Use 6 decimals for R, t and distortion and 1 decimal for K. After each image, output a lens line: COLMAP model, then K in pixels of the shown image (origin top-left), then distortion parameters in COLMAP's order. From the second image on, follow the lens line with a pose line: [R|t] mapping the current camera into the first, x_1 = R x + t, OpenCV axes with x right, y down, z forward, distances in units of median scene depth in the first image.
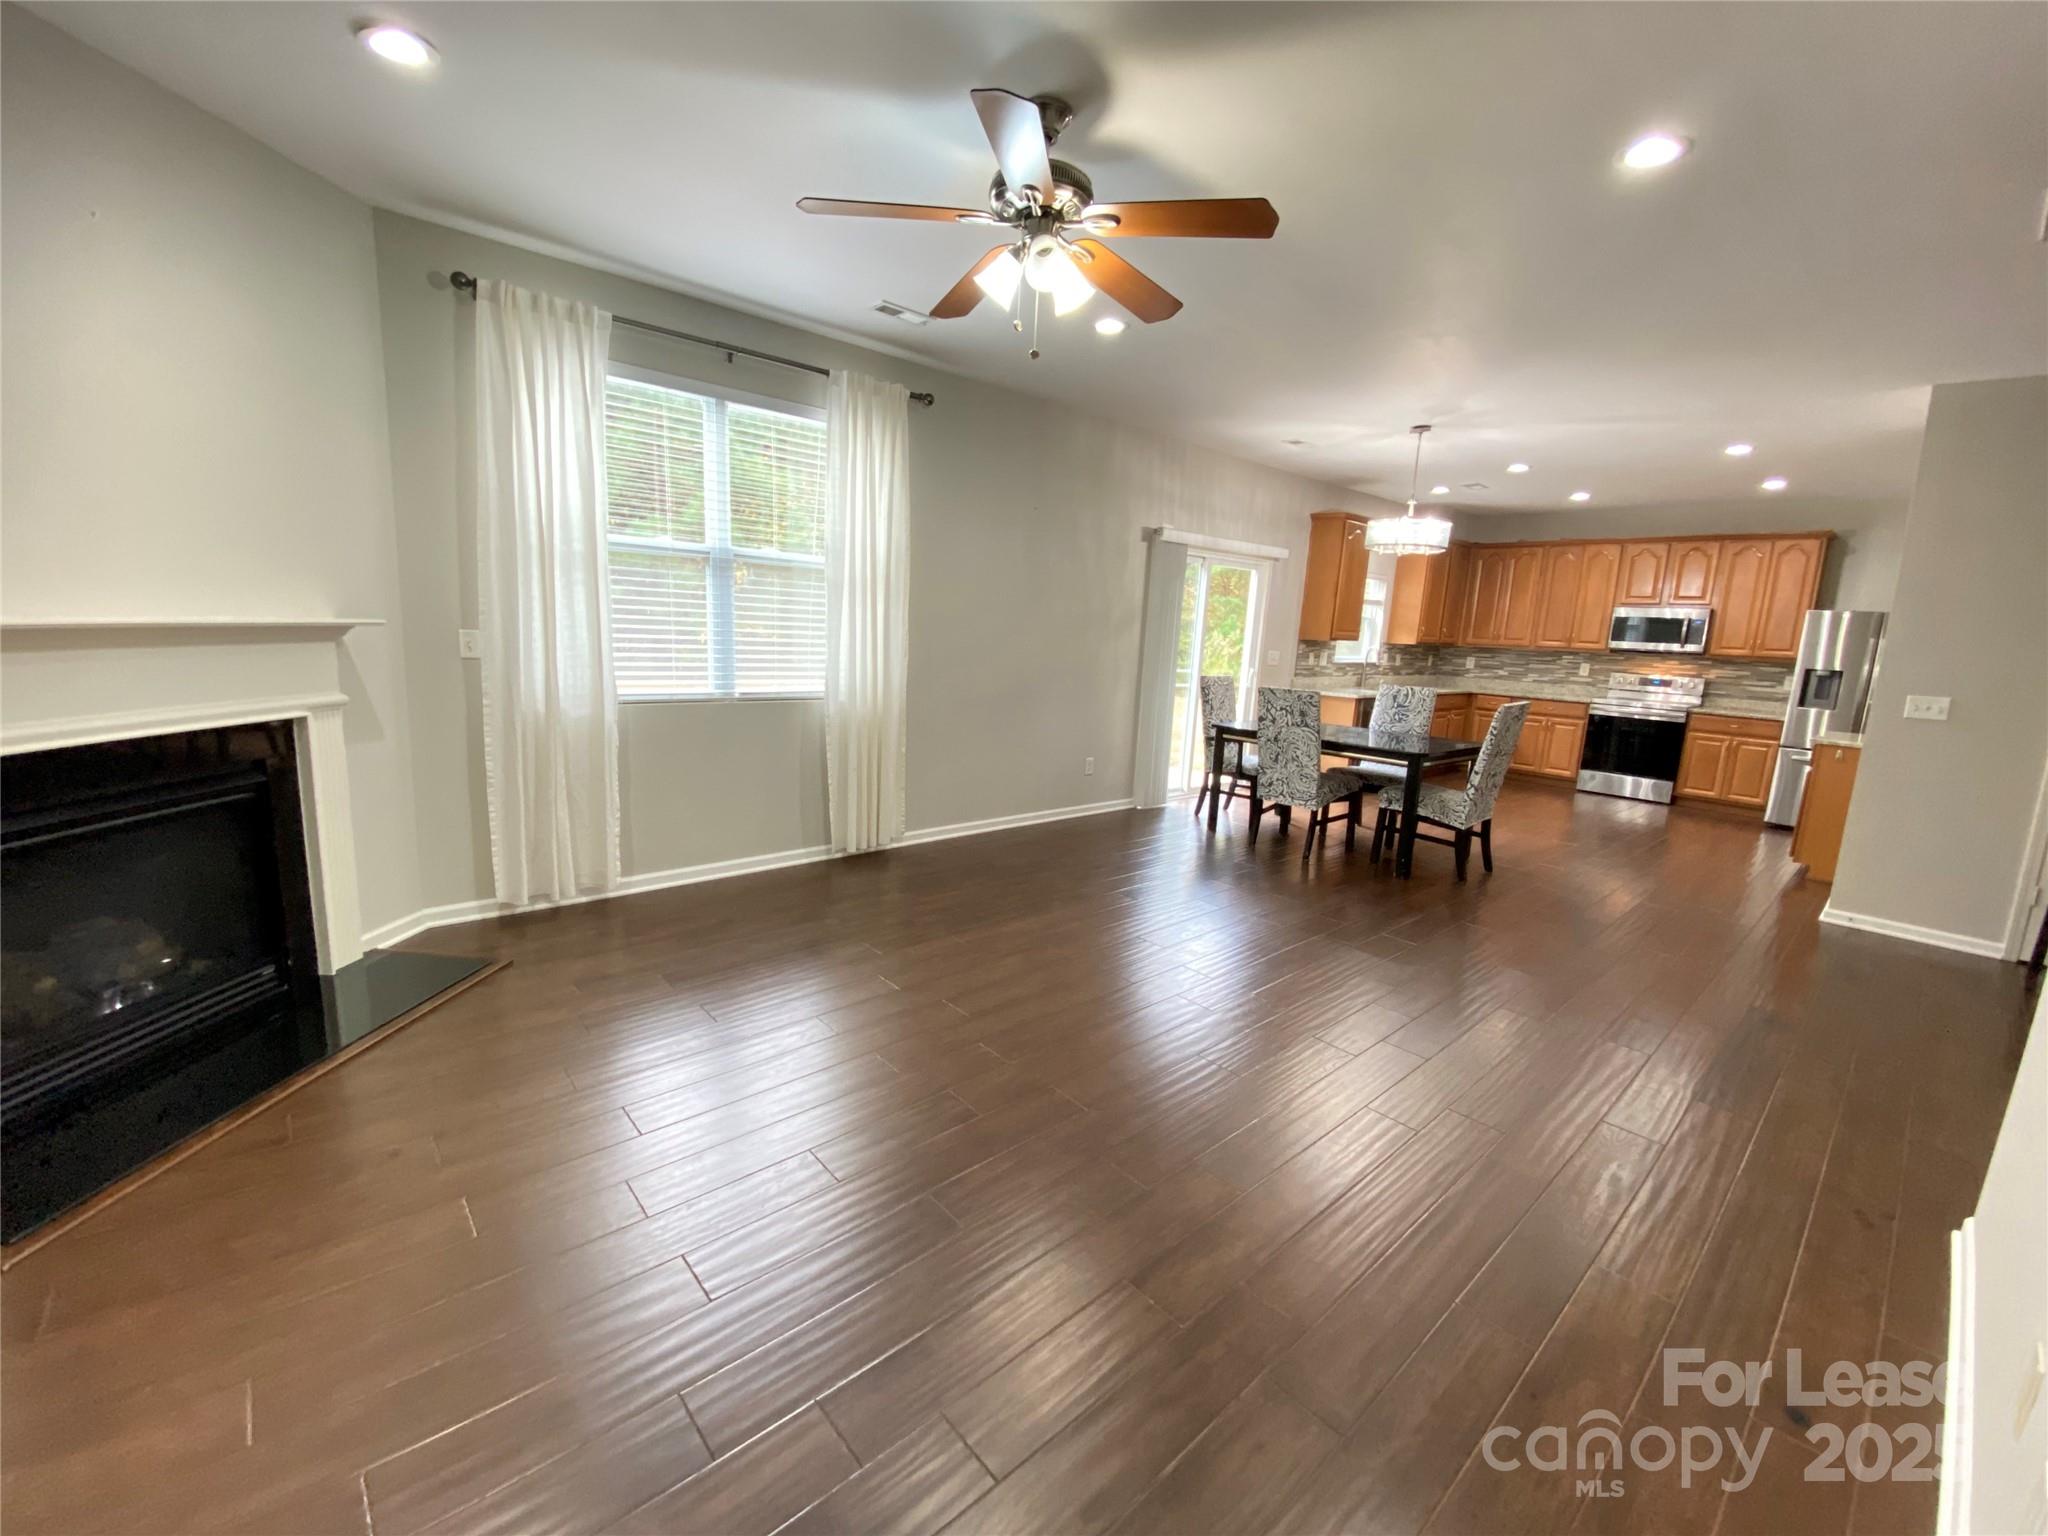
lens RADIAL K [[832.9, 0, 1022.9], [0, 832.9, 771.1], [0, 0, 1]] dist [0.001327, -0.000040]
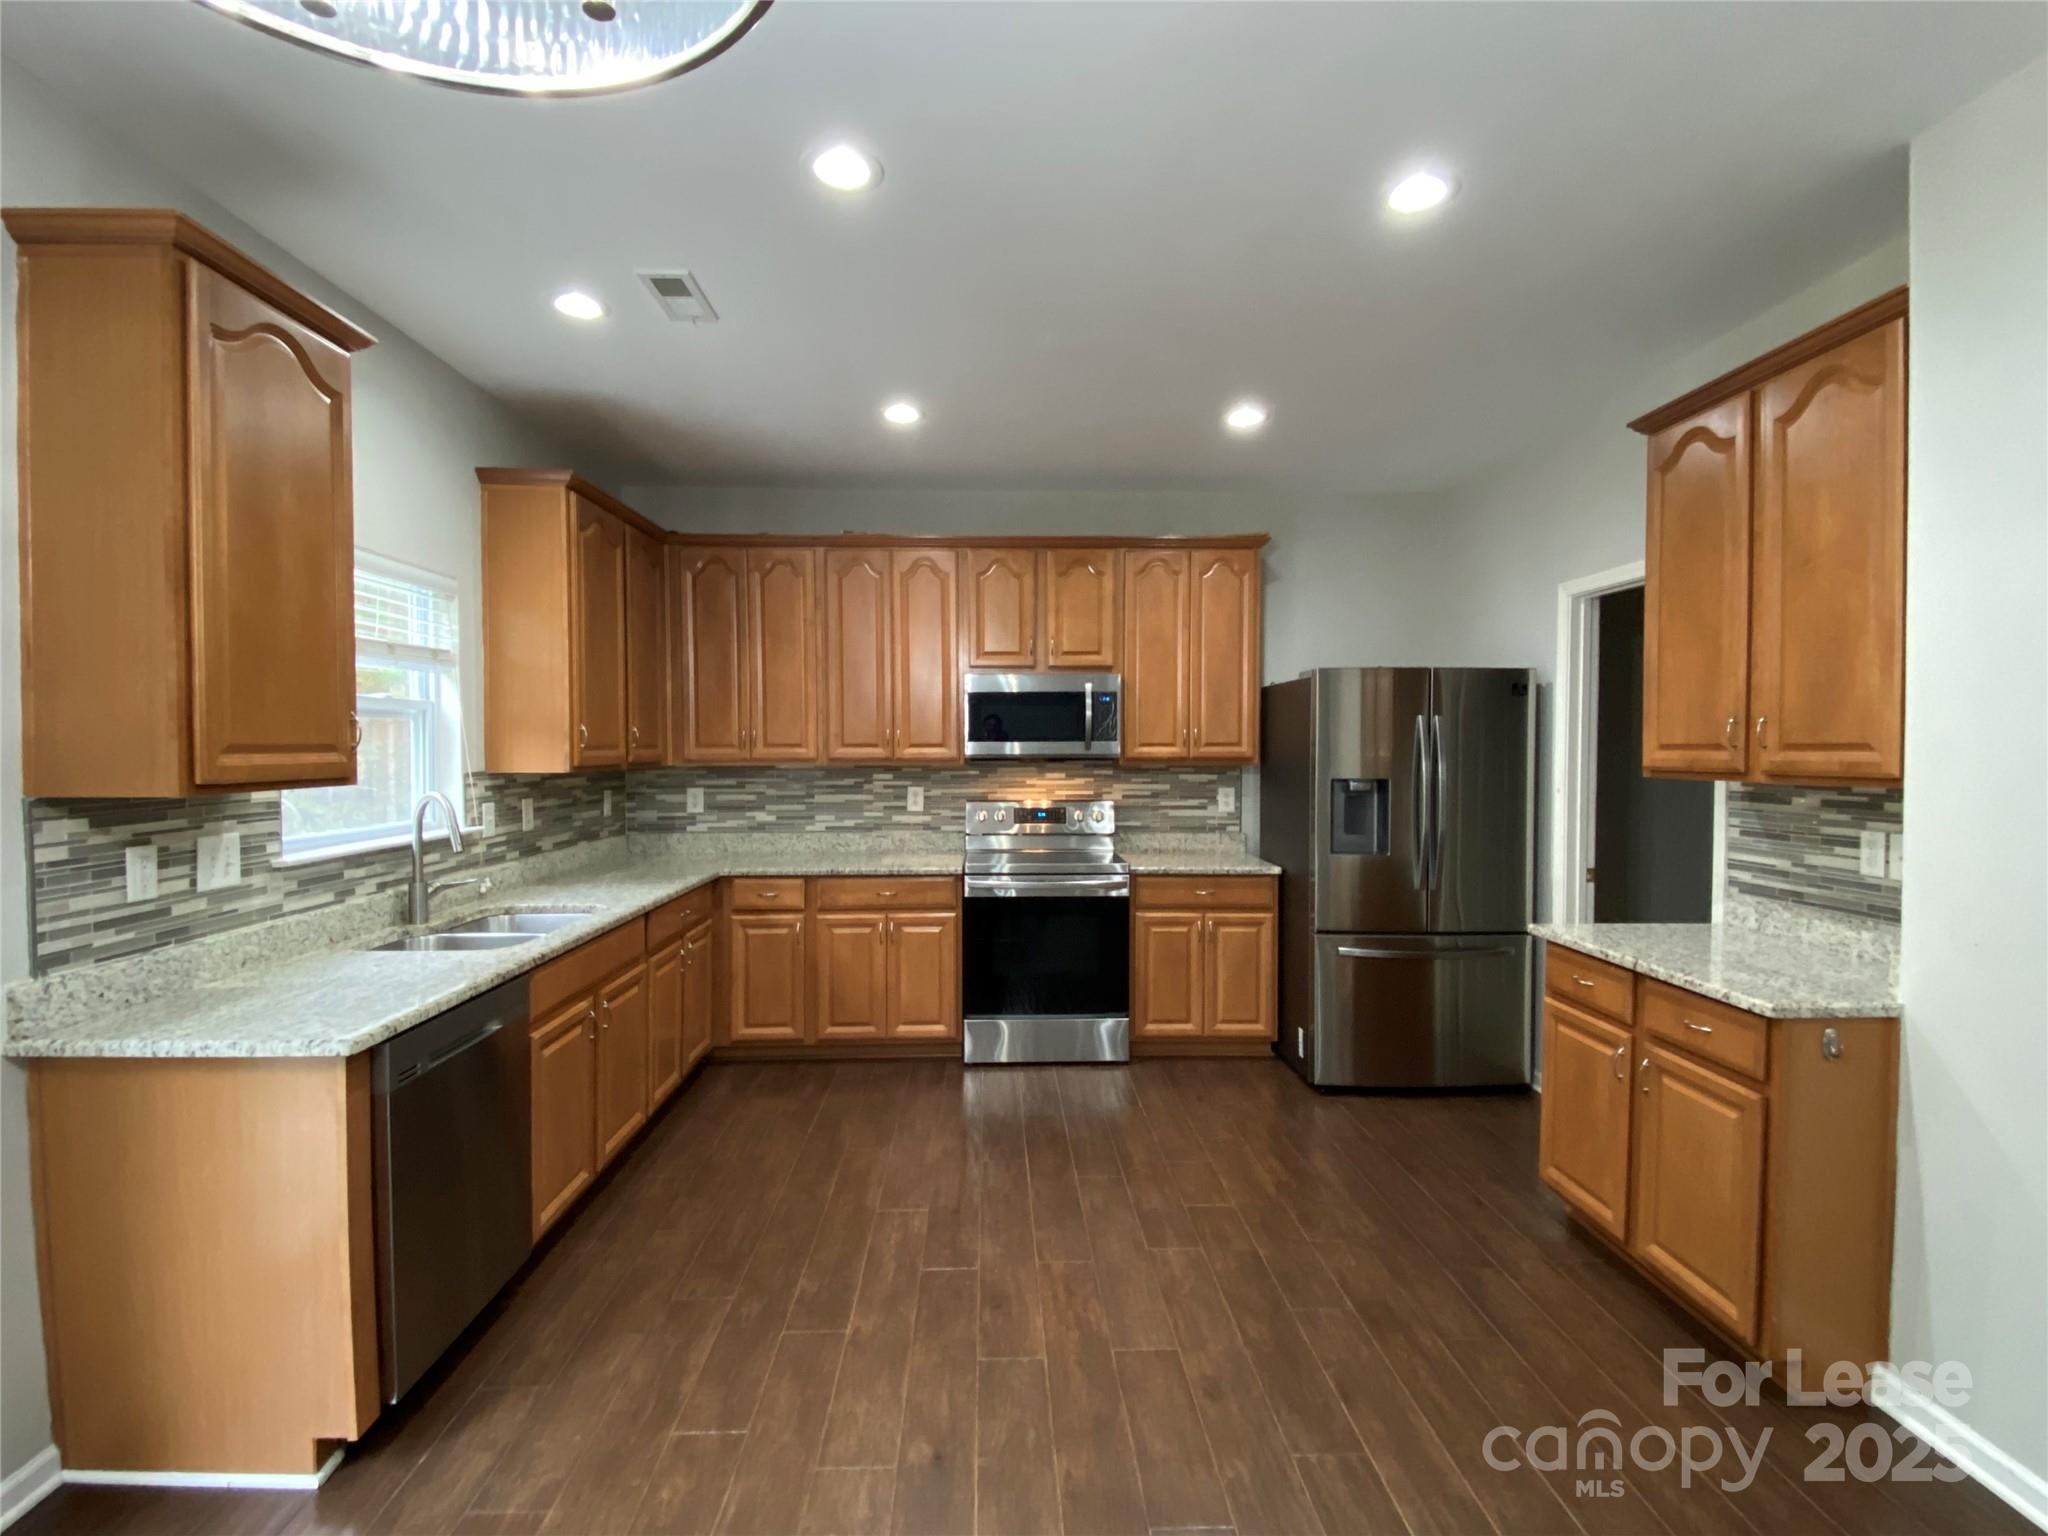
lens RADIAL K [[959.7, 0, 1022.9], [0, 959.7, 772.2], [0, 0, 1]] dist [0.000463, -0.000342]
pose [[0.630361, -0.070590, 0.773086, 0.279396], [0.165437, 0.985196, -0.044937, -0.103531], [-0.758469, 0.156223, 0.632707, 0.600452]]
